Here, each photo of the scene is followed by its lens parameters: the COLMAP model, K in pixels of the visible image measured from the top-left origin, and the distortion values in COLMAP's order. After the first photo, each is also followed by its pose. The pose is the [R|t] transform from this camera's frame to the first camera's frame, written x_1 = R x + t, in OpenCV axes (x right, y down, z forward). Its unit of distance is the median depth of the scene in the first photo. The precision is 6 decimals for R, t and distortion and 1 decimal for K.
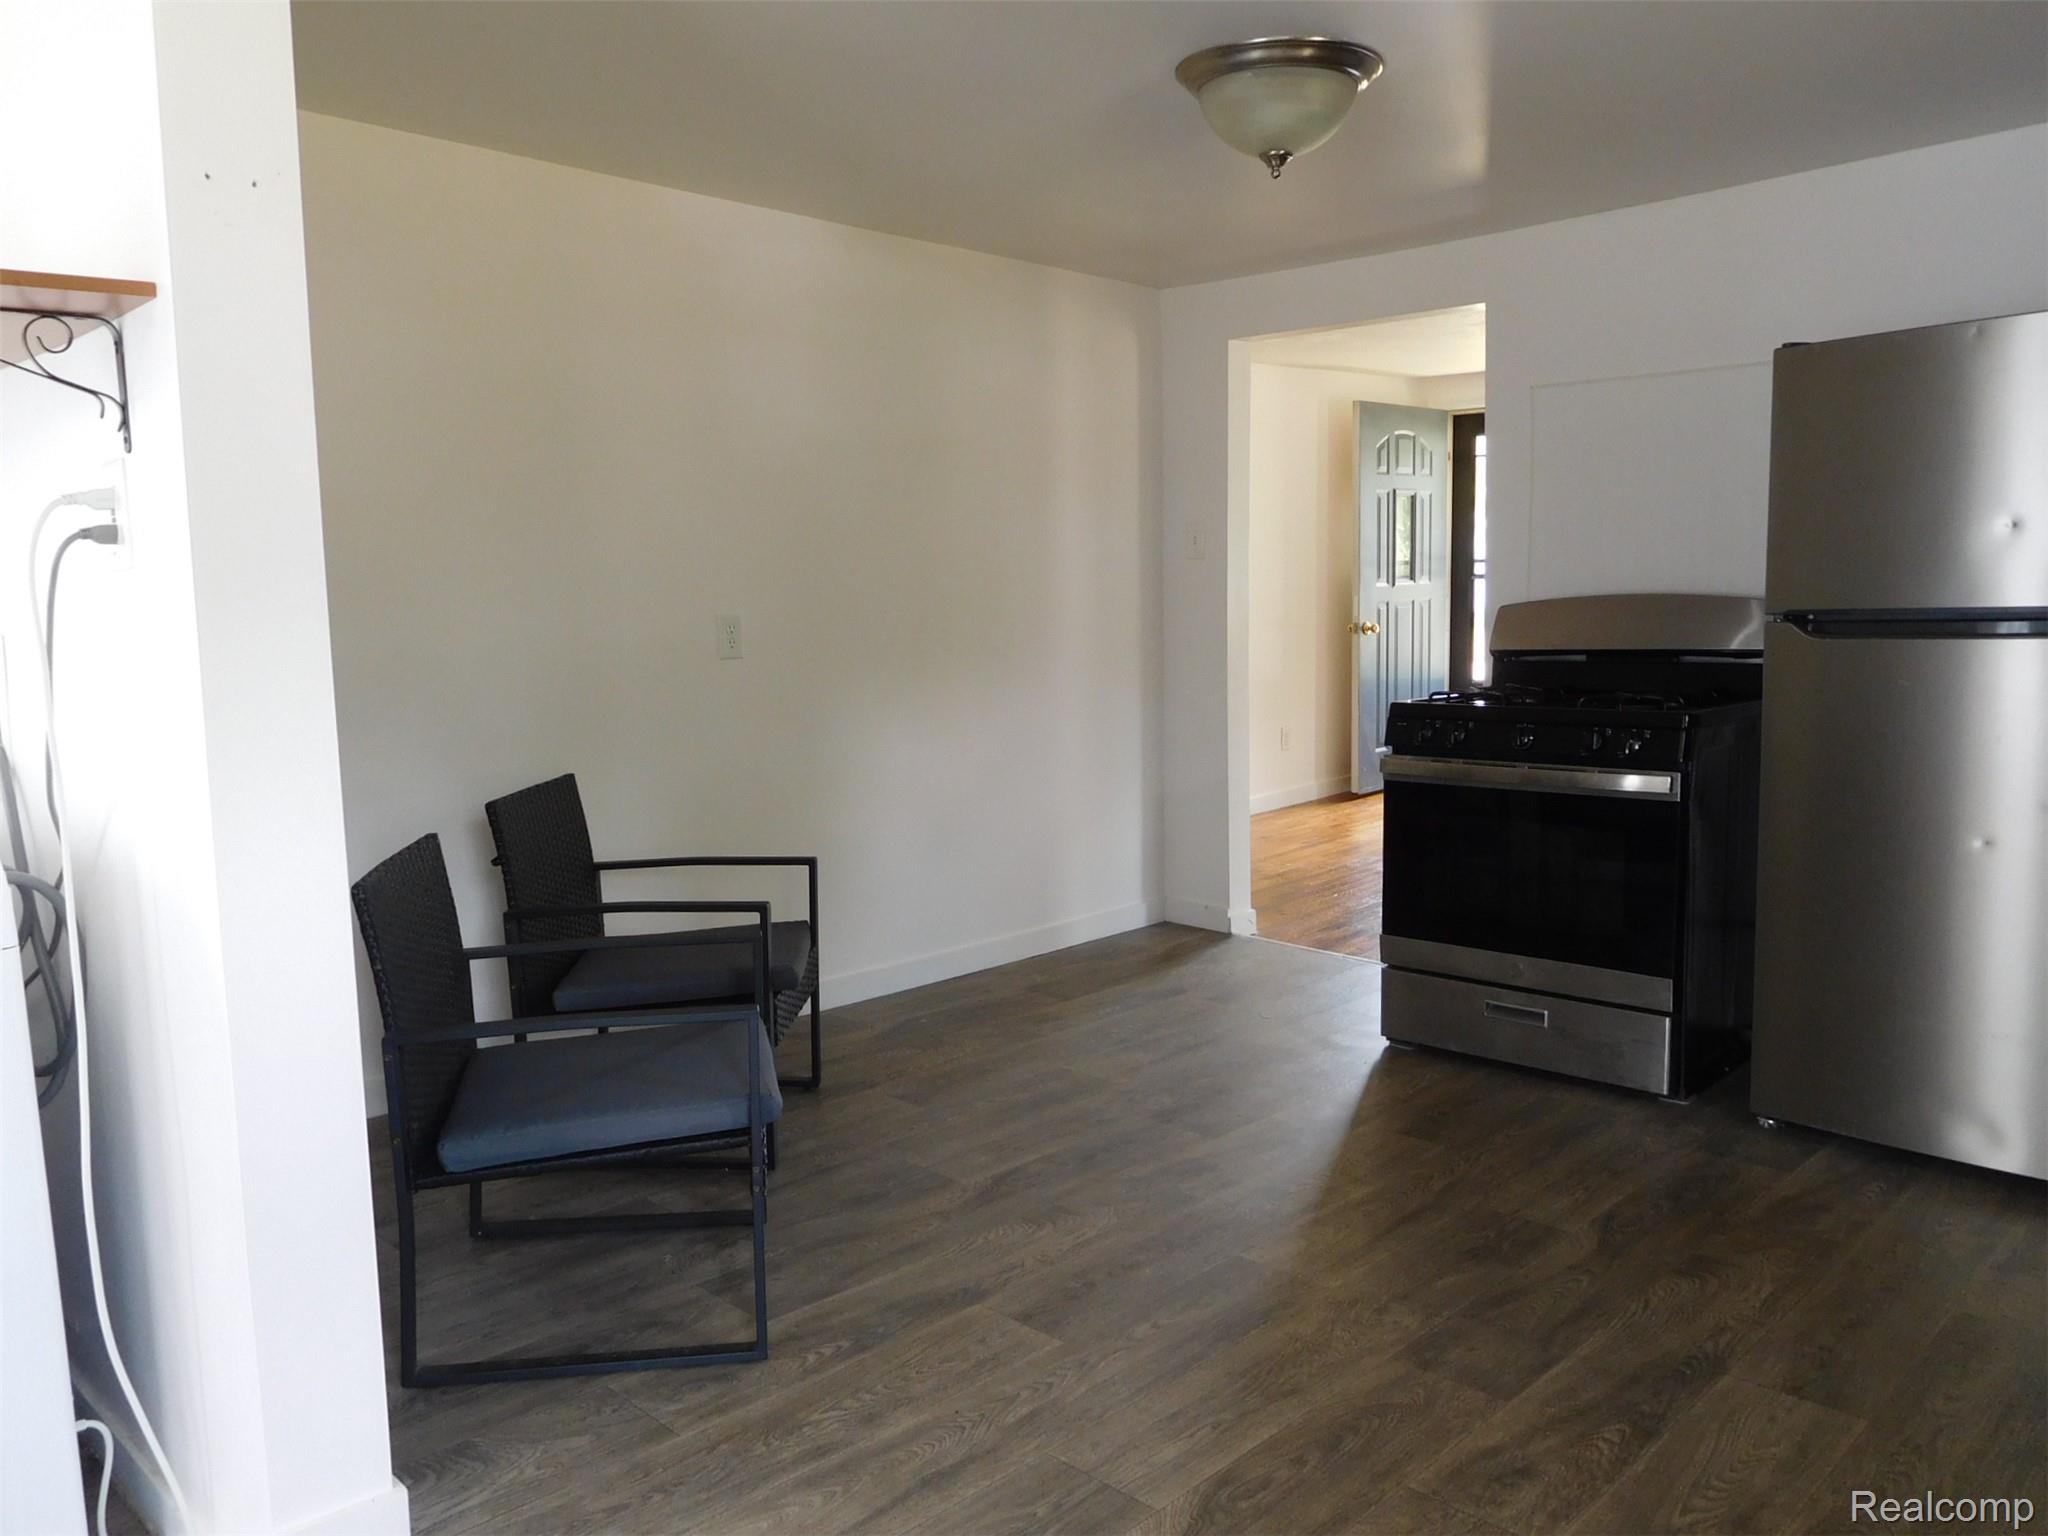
lens RADIAL K [[1502.6, 0, 1022.8], [0, 1502.6, 791.4], [0, 0, 1]] dist [-0.029487, 0.009170]
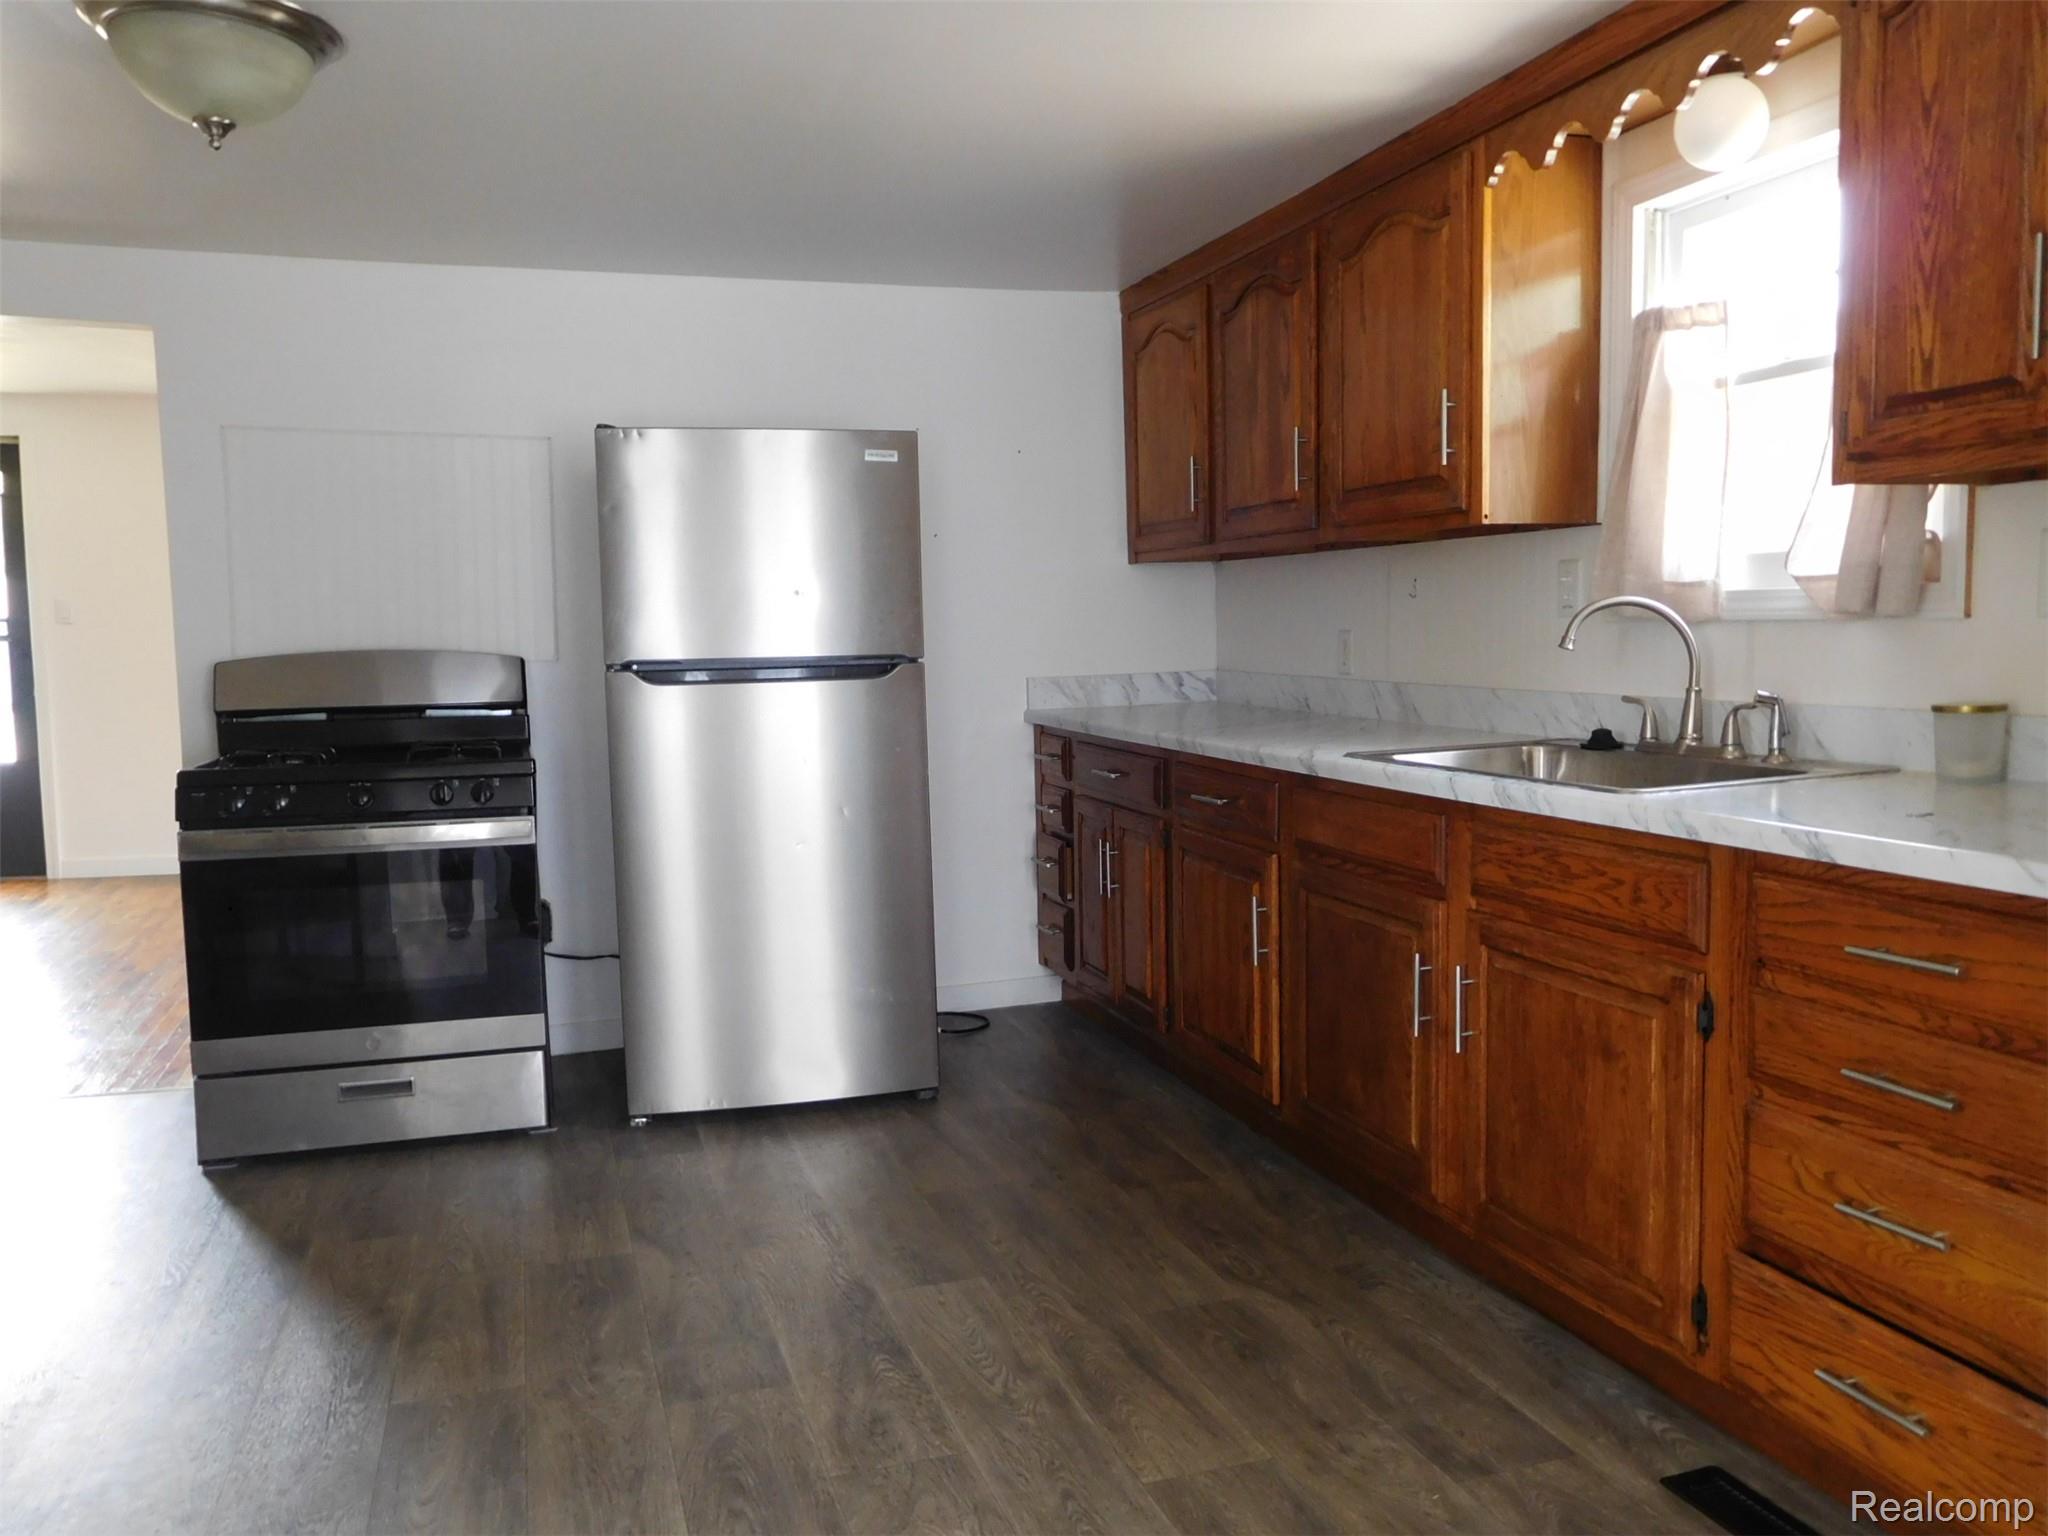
lens RADIAL K [[1502.6, 0, 1022.8], [0, 1502.6, 791.4], [0, 0, 1]] dist [-0.029487, 0.009170]
pose [[0.454181, -0.069324, 0.888208, -0.398657], [0.114980, 0.993191, 0.018723, -0.011310], [-0.883459, 0.093622, 0.459059, 0.243995]]
